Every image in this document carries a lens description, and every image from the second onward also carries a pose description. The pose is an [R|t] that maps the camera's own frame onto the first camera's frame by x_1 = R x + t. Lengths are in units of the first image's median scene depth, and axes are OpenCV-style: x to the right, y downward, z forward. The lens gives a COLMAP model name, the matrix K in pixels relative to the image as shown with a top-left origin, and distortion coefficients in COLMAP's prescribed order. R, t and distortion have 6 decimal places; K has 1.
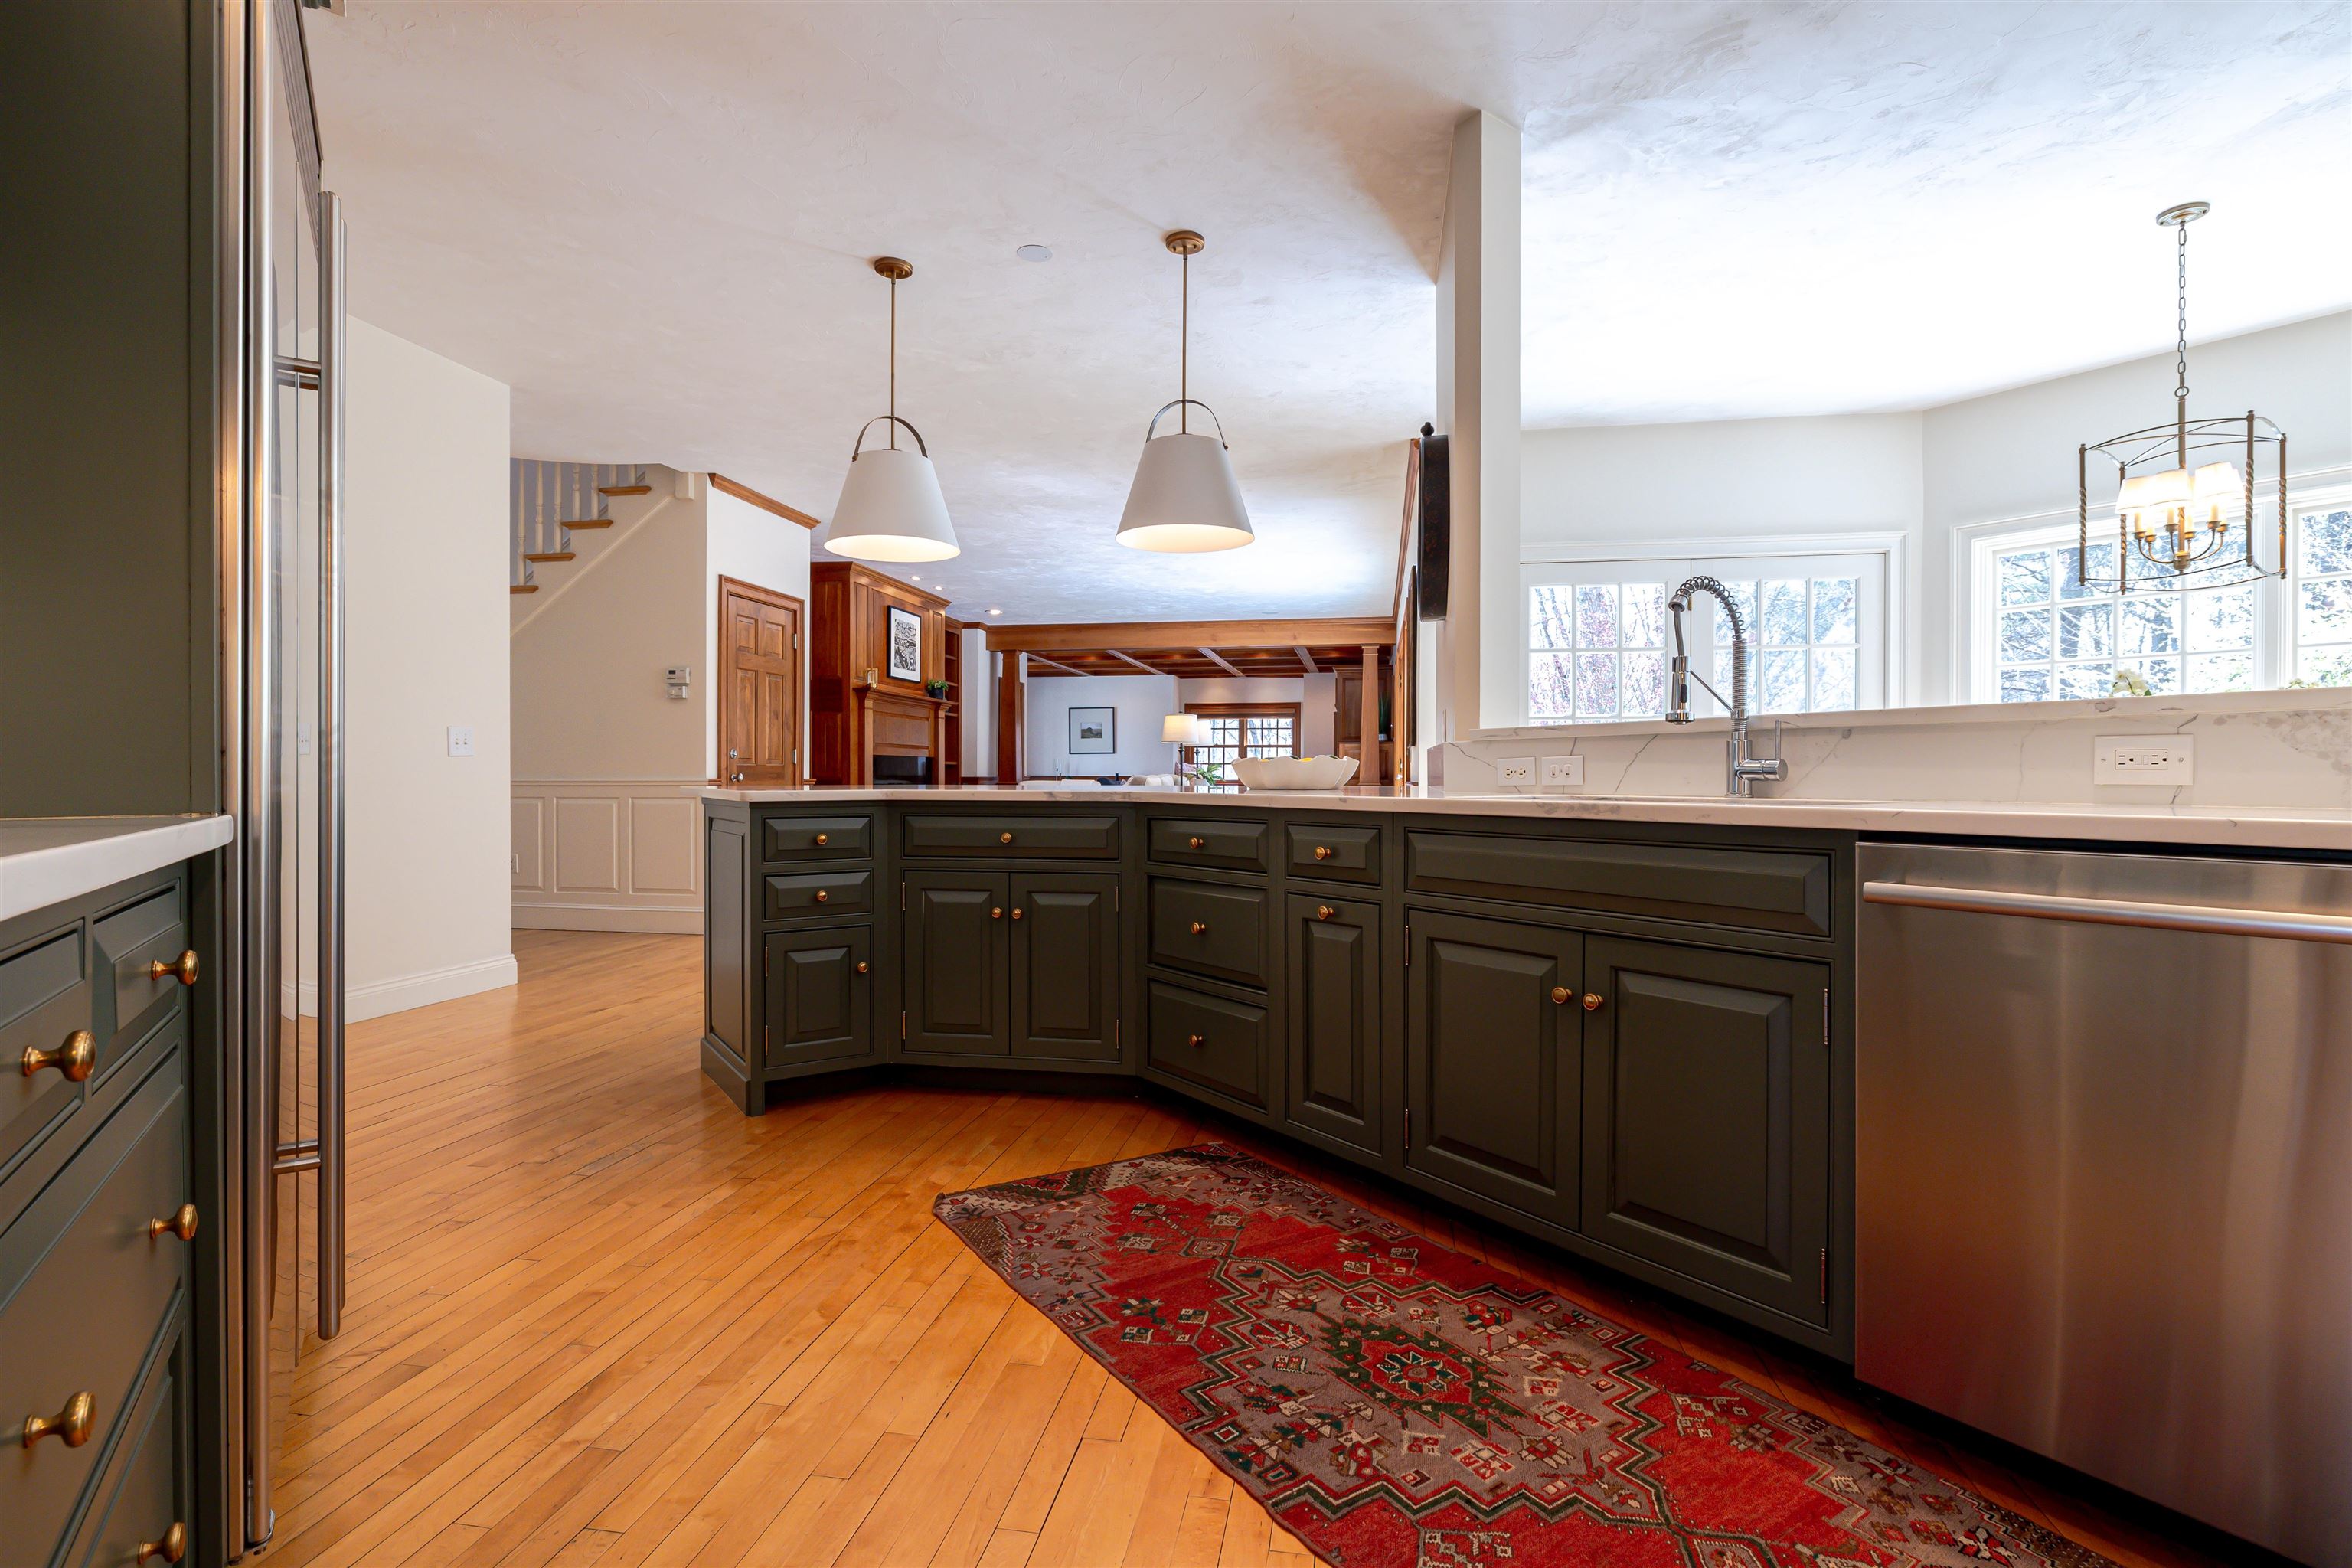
lens RADIAL K [[1089.1, 0, 1185.0], [0, 1089.1, 778.8], [0, 0, 1]] dist [-0.009654, 0.001196]
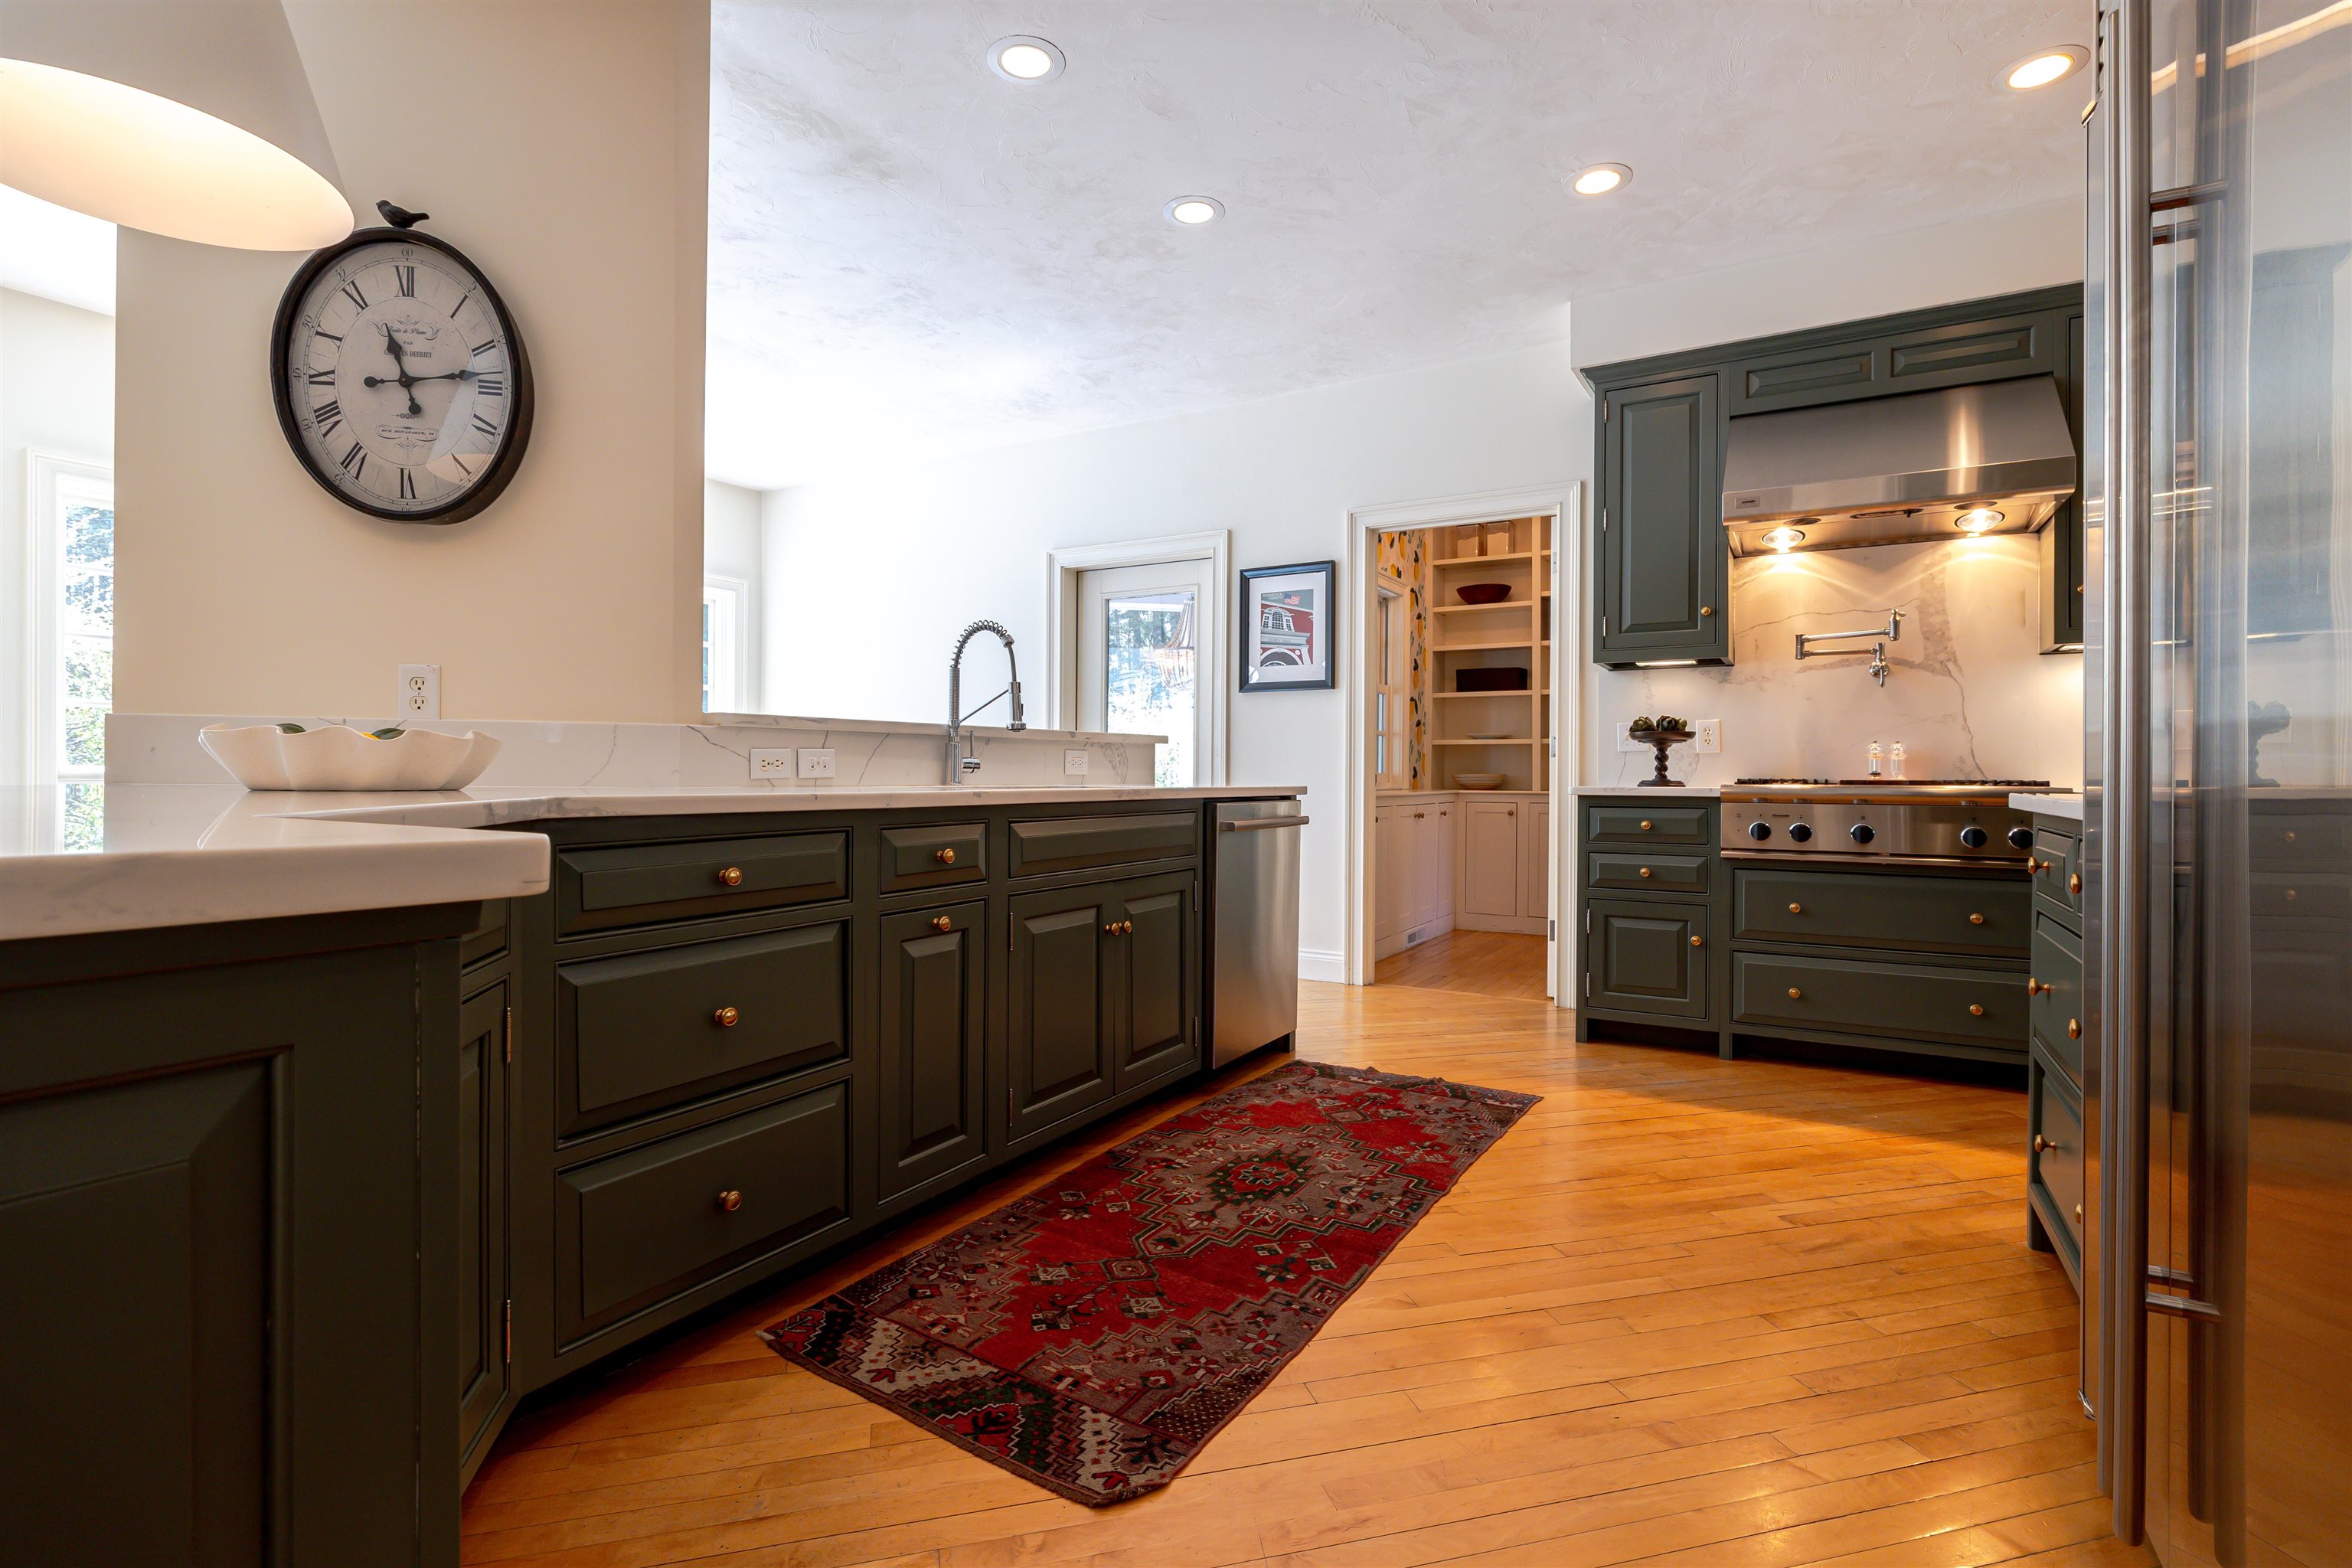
lens RADIAL K [[1089.1, 0, 1170.7], [0, 1089.1, 776.3], [0, 0, 1]] dist [-0.009654, 0.001196]
pose [[-0.406777, -0.002990, 0.913522, -0.906197], [0.000132, 0.999994, 0.003332, 0.001661], [-0.913527, 0.001475, -0.406775, 1.436547]]
